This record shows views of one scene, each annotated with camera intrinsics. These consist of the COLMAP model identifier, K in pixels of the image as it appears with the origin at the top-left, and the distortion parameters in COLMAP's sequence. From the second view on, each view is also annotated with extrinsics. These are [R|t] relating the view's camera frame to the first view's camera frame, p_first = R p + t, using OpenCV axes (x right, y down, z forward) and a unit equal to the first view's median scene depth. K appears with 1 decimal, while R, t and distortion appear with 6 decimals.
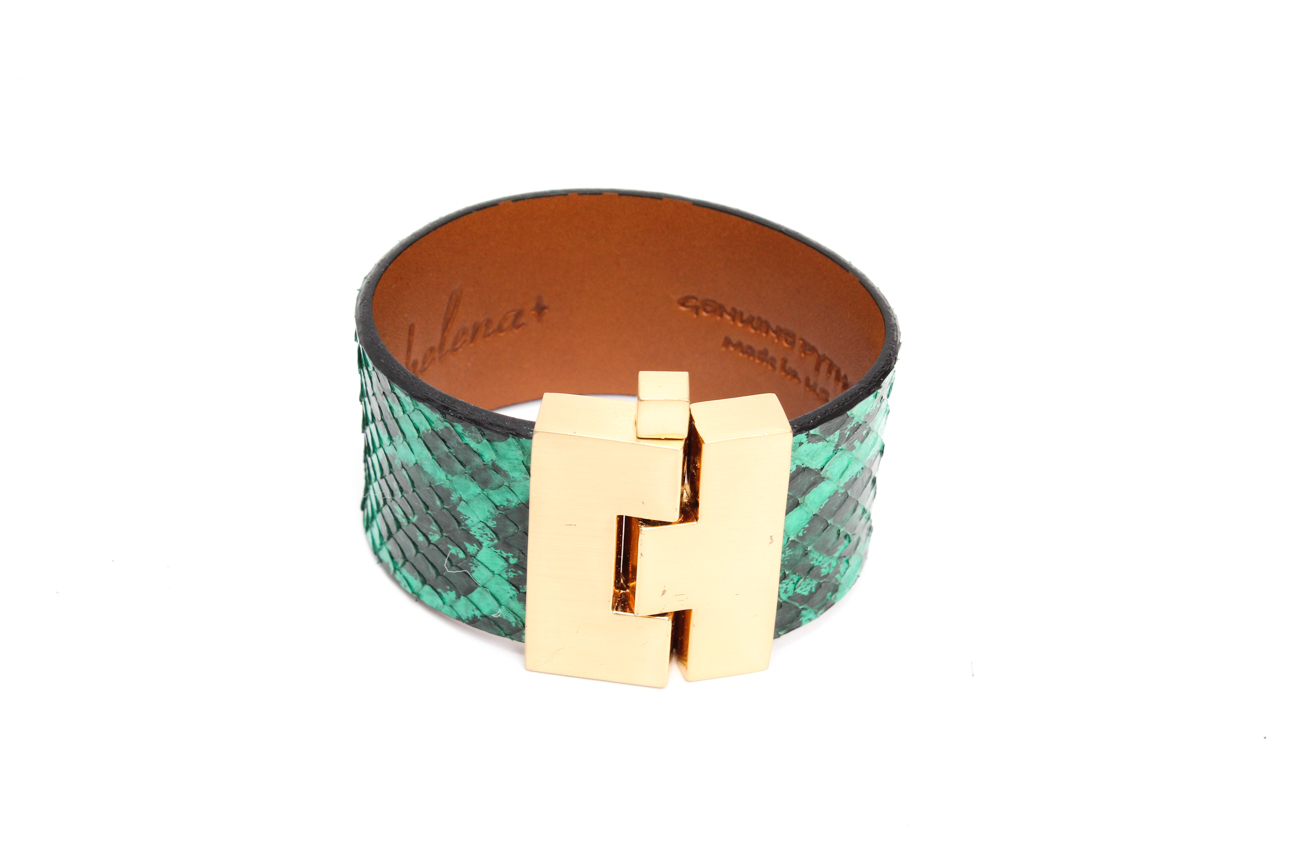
lens RADIAL K [[2905.9, 0, 650.0], [0, 2905.9, 433.5], [0, 0, 1]] dist [0.266560, 0.084956]
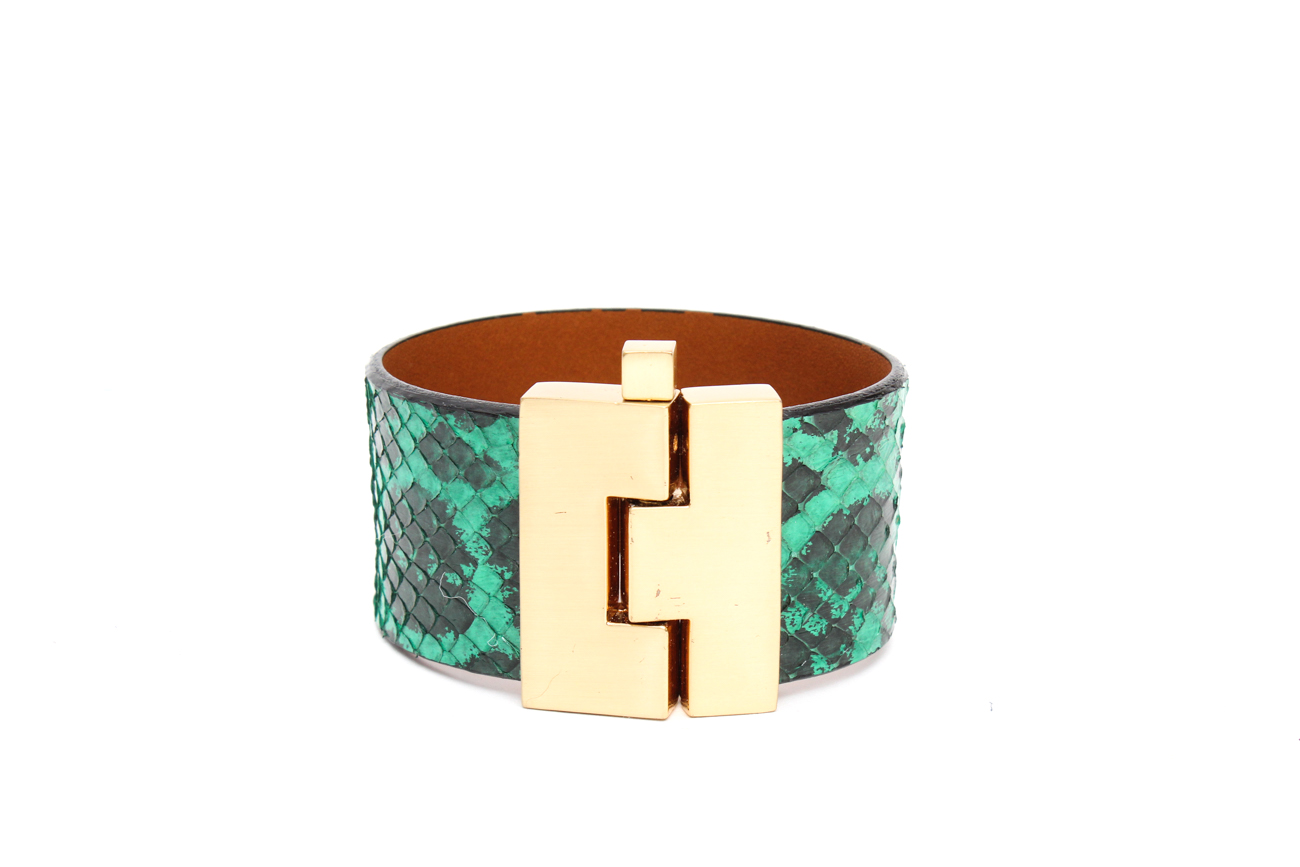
lens RADIAL K [[2905.9, 0, 650.0], [0, 2905.9, 433.5], [0, 0, 1]] dist [0.266560, 0.084956]
pose [[0.995401, -0.019879, -0.093715, 0.092309], [-0.018268, 0.920895, -0.389383, 0.376628], [0.094042, 0.389304, 0.916296, 0.090054]]
